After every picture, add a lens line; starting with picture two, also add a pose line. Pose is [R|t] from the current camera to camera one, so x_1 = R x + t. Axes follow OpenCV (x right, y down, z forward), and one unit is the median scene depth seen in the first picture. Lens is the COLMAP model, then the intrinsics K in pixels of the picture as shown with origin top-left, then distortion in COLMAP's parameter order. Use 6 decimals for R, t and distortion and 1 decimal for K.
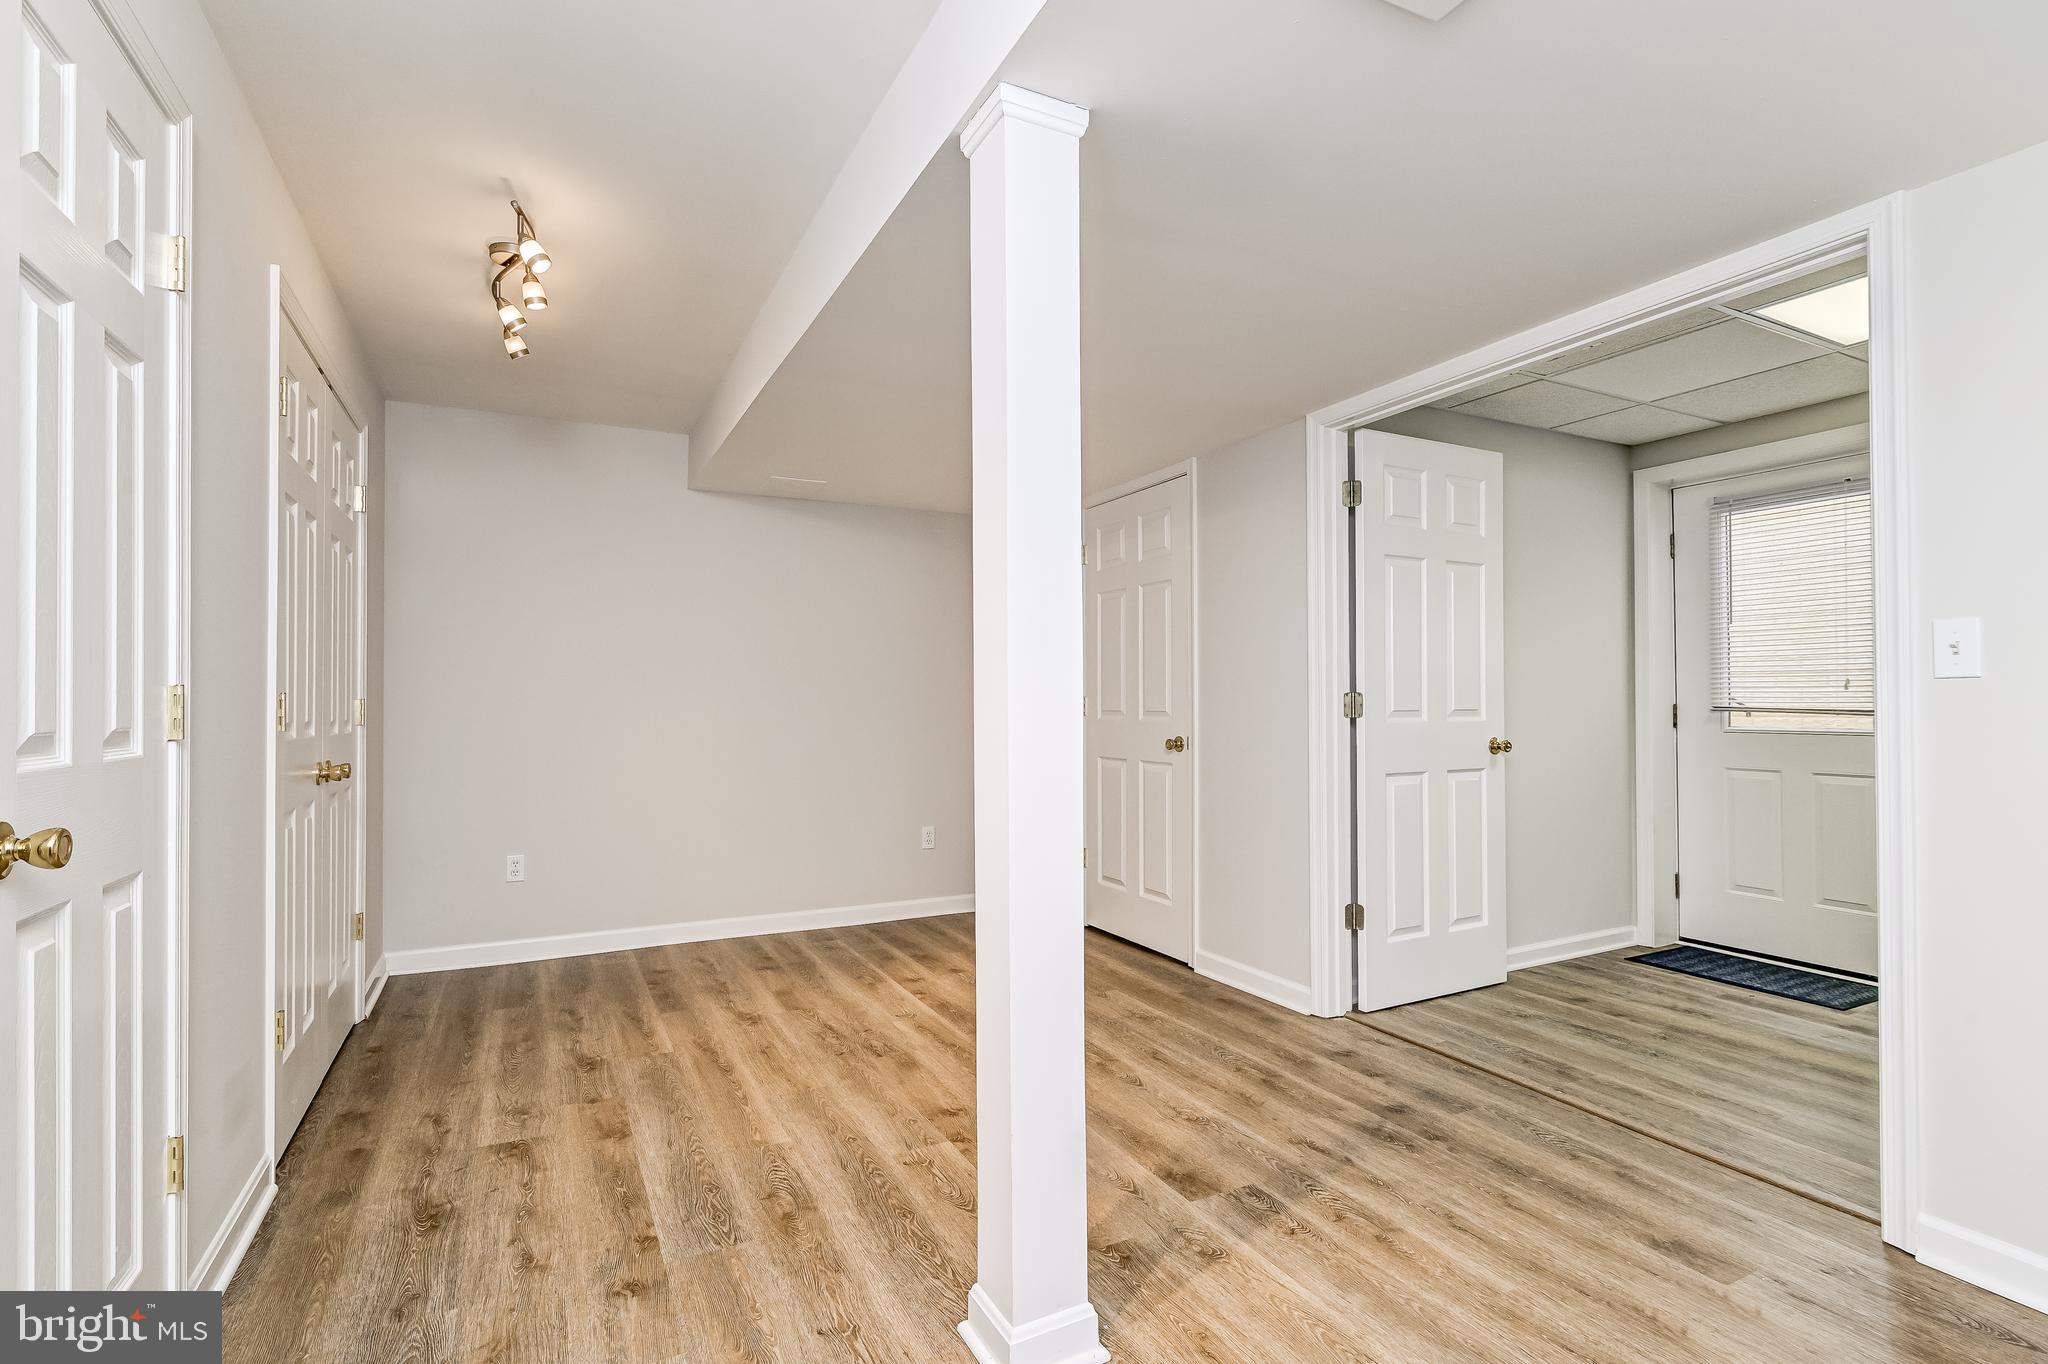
lens RADIAL K [[964.8, 0, 1027.2], [0, 964.8, 685.3], [0, 0, 1]] dist [0.001174, 0.000267]
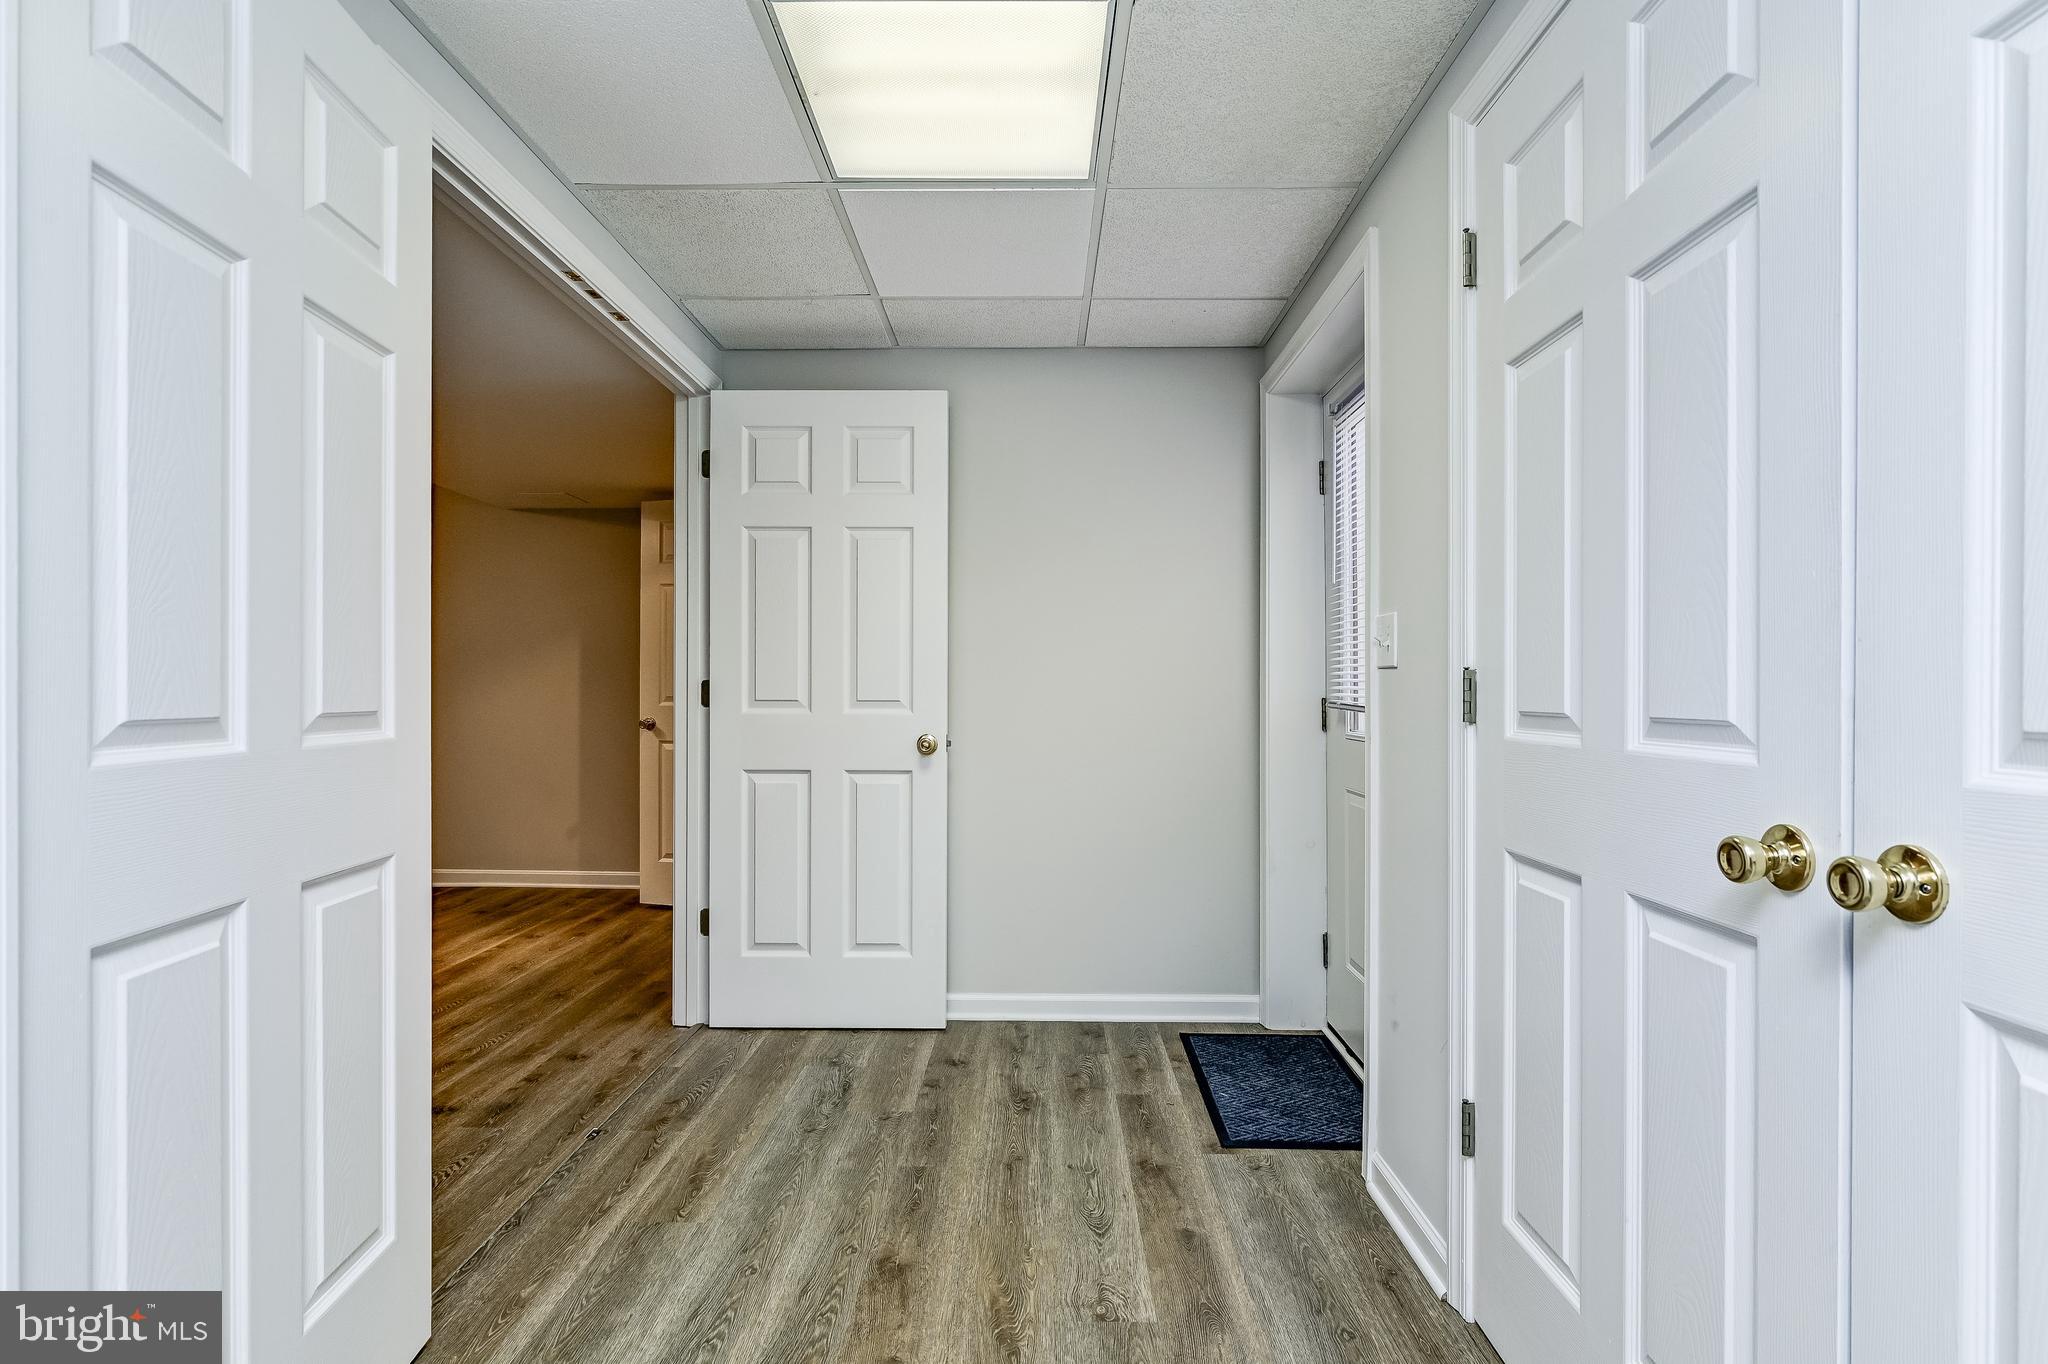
lens RADIAL K [[964.8, 0, 1025.6], [0, 964.8, 692.6], [0, 0, 1]] dist [0.001174, 0.000267]
pose [[0.869217, 0.003839, -0.494417, 1.073775], [0.008196, 0.999721, 0.022173, -0.001744], [0.494364, -0.023325, 0.868942, 0.349658]]
